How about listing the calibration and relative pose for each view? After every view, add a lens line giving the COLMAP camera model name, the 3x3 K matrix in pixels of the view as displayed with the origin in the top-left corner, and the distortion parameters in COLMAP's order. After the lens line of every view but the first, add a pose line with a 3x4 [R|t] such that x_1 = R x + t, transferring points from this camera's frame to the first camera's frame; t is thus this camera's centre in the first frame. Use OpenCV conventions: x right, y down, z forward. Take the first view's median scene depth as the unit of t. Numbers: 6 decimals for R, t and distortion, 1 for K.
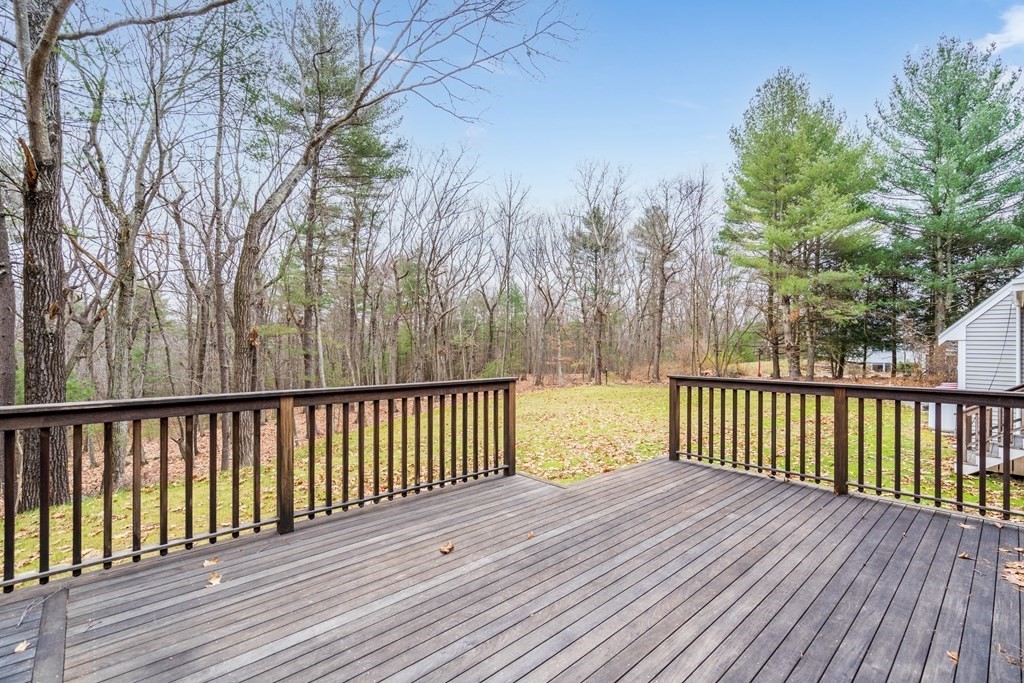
lens RADIAL K [[464.4, 0, 512.8], [0, 464.4, 338.4], [0, 0, 1]] dist [-0.004912, -0.000412]
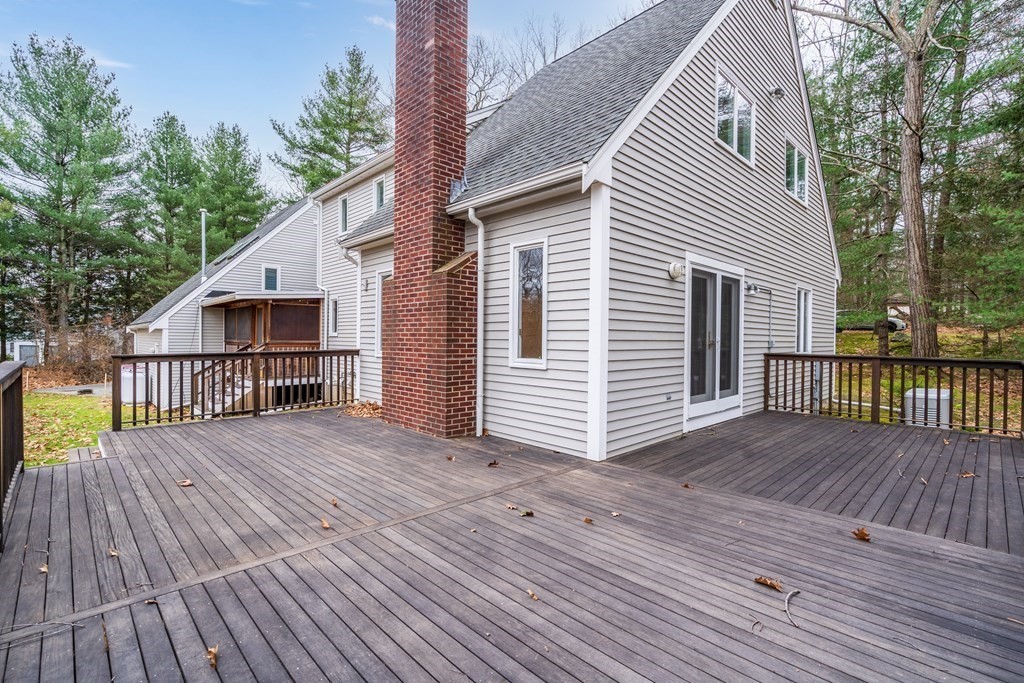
lens RADIAL K [[464.4, 0, 512.8], [0, 464.4, 340.9], [0, 0, 1]] dist [-0.004912, -0.000412]
pose [[-0.023146, -0.013337, 0.999643, -0.141297], [-0.012118, 0.999841, 0.013059, 0.003858], [-0.999659, -0.011812, -0.023304, 0.014591]]
